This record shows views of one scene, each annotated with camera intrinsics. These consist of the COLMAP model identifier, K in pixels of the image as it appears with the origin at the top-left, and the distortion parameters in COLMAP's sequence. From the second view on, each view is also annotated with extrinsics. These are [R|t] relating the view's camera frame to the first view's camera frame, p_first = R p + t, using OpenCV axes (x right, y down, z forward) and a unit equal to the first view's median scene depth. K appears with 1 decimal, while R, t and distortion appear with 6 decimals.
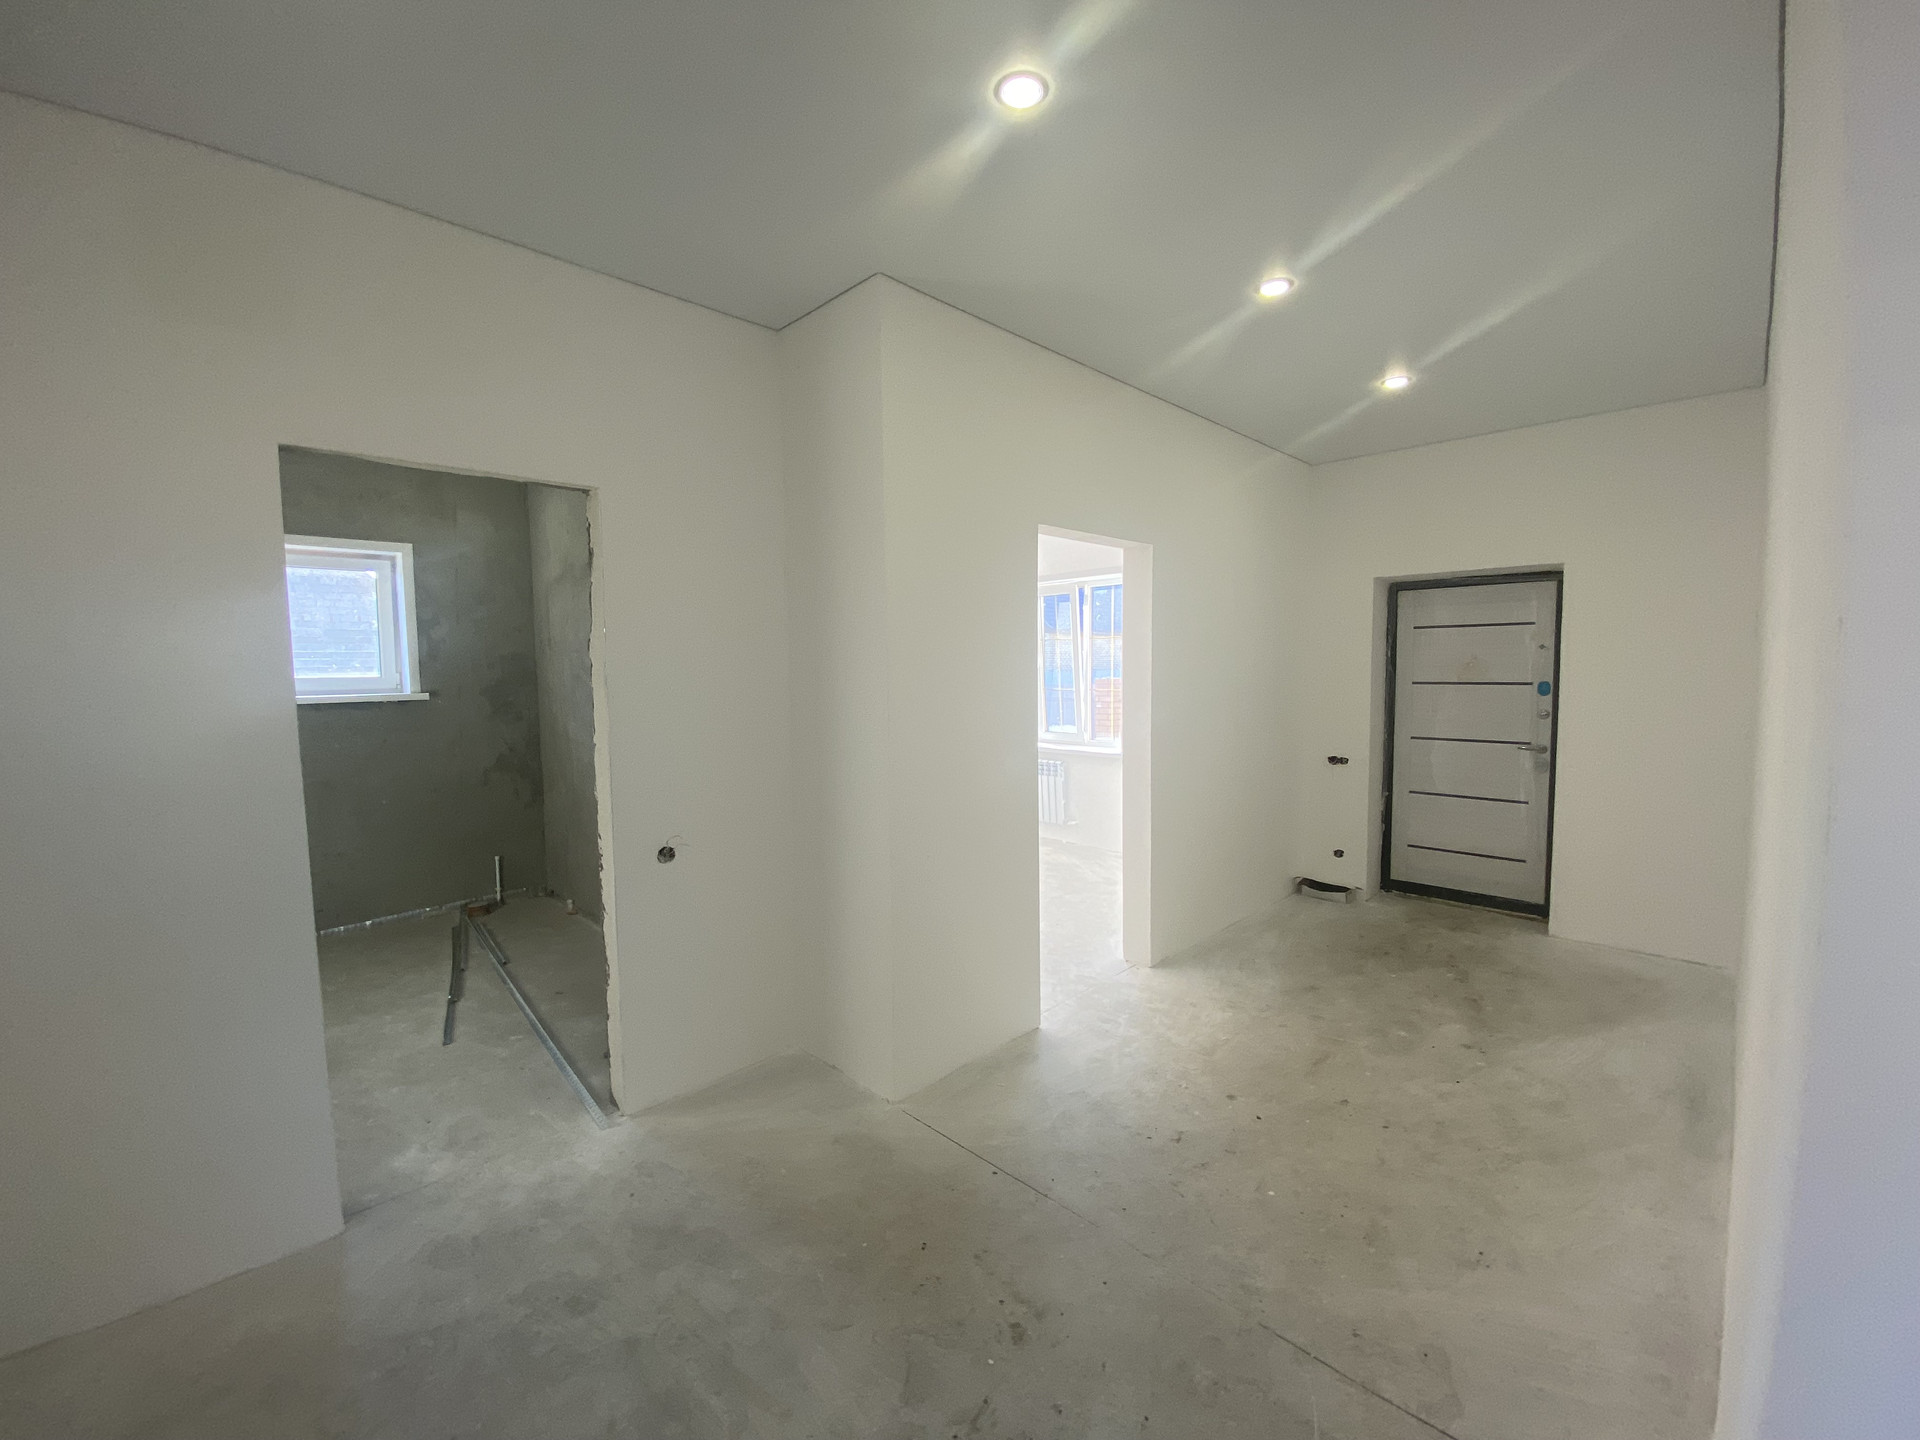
lens RADIAL K [[779.7, 0, 943.6], [0, 779.7, 719.0], [0, 0, 1]] dist [-0.001225, -0.000302]
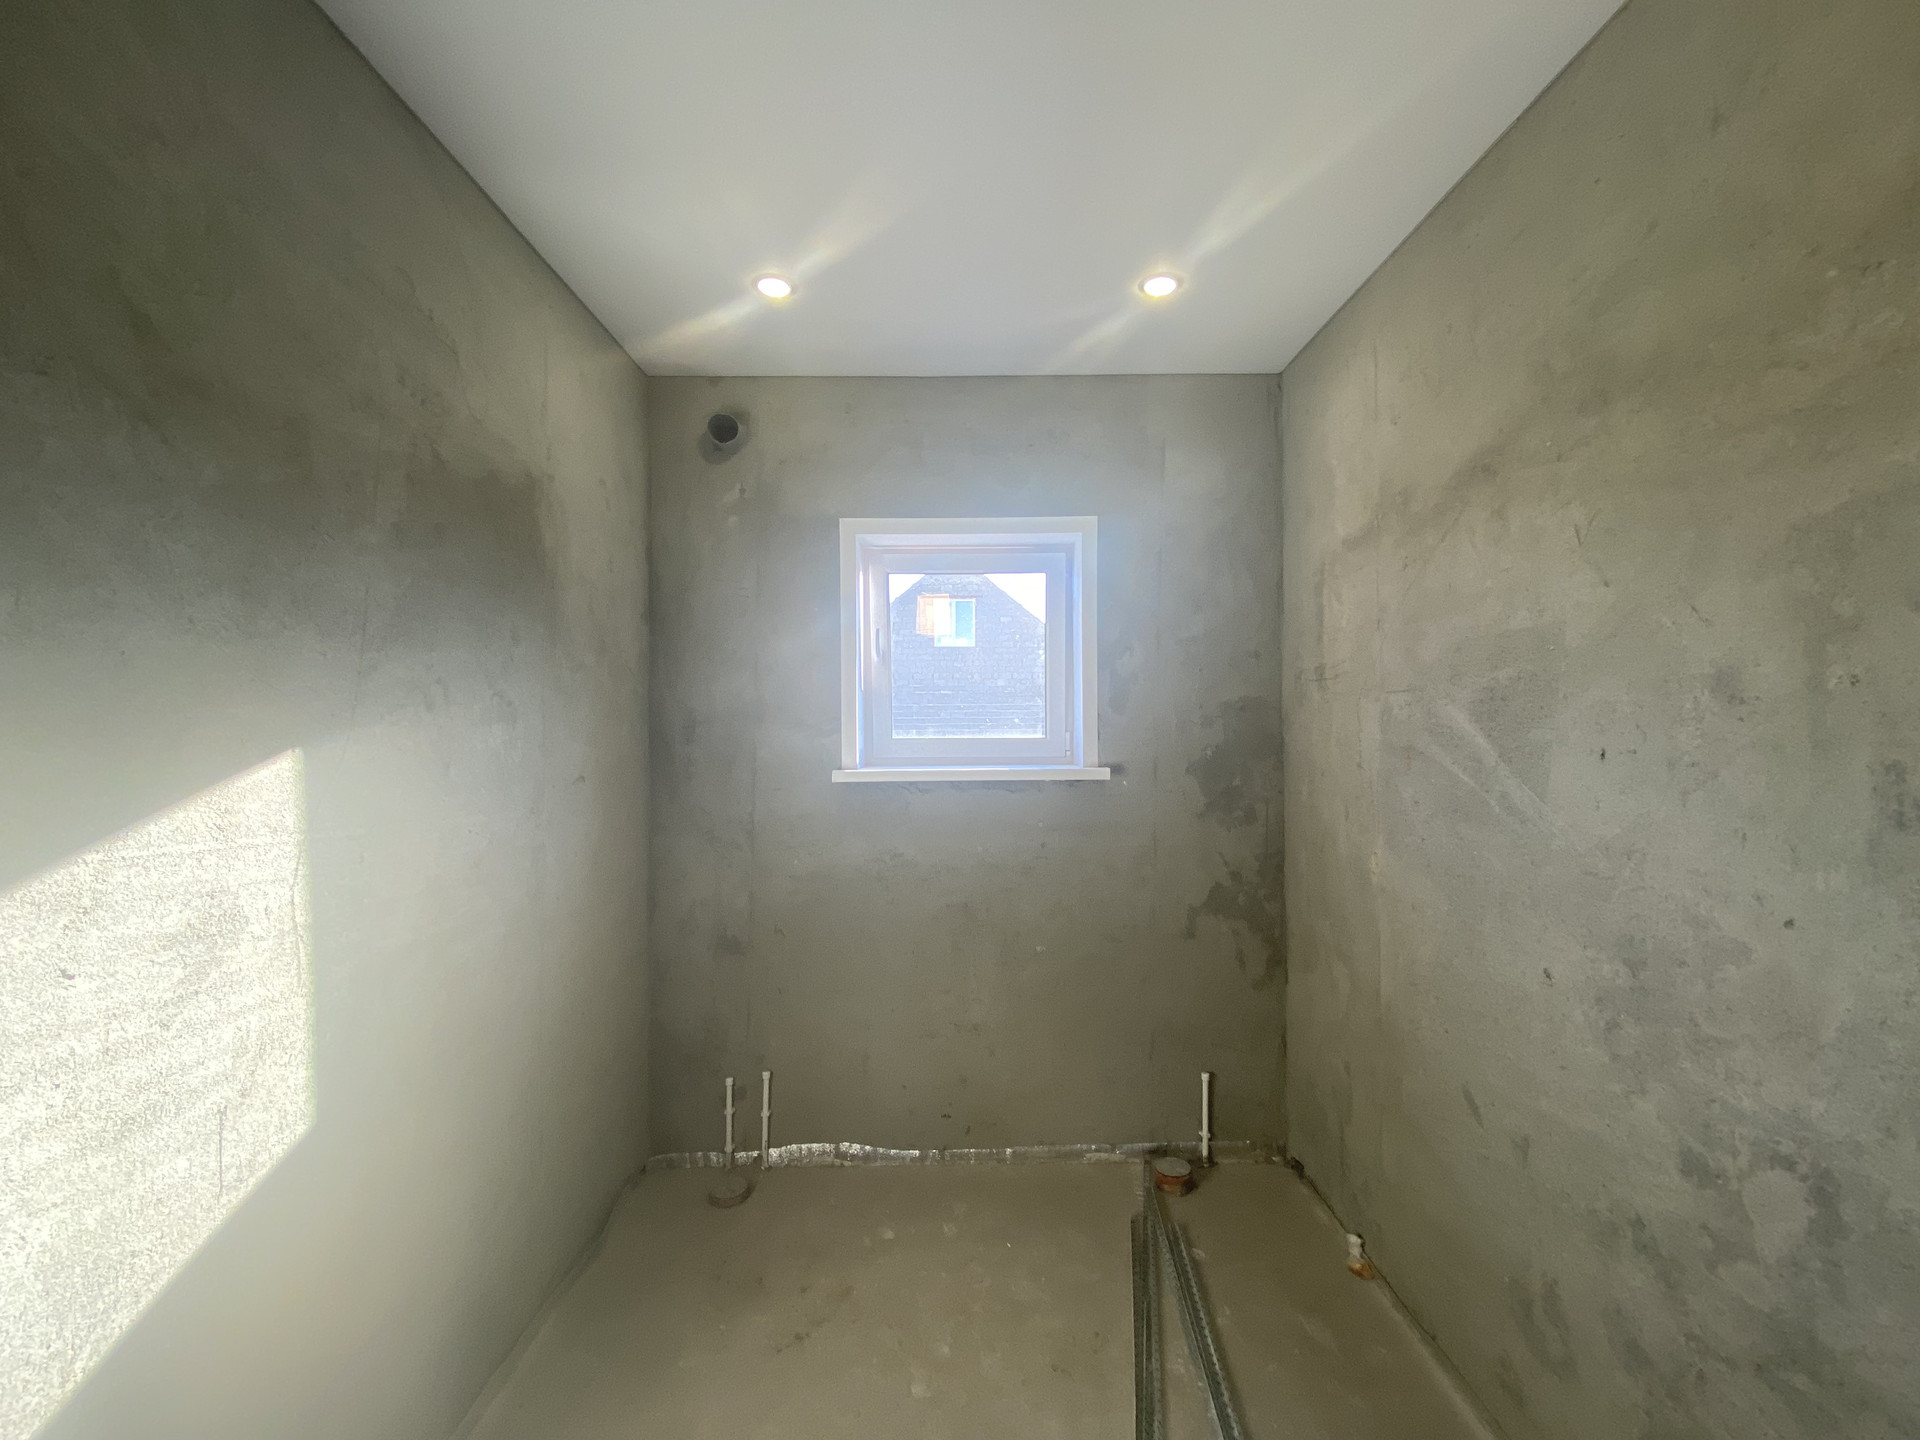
lens RADIAL K [[777.9, 0, 966.1], [0, 777.9, 720.7], [0, 0, 1]] dist [0.013914, -0.018020]
pose [[0.728026, 0.007957, -0.685504, -0.332765], [-0.047603, 0.998106, -0.038971, -0.040494], [0.683895, 0.061004, 0.727026, 0.489964]]
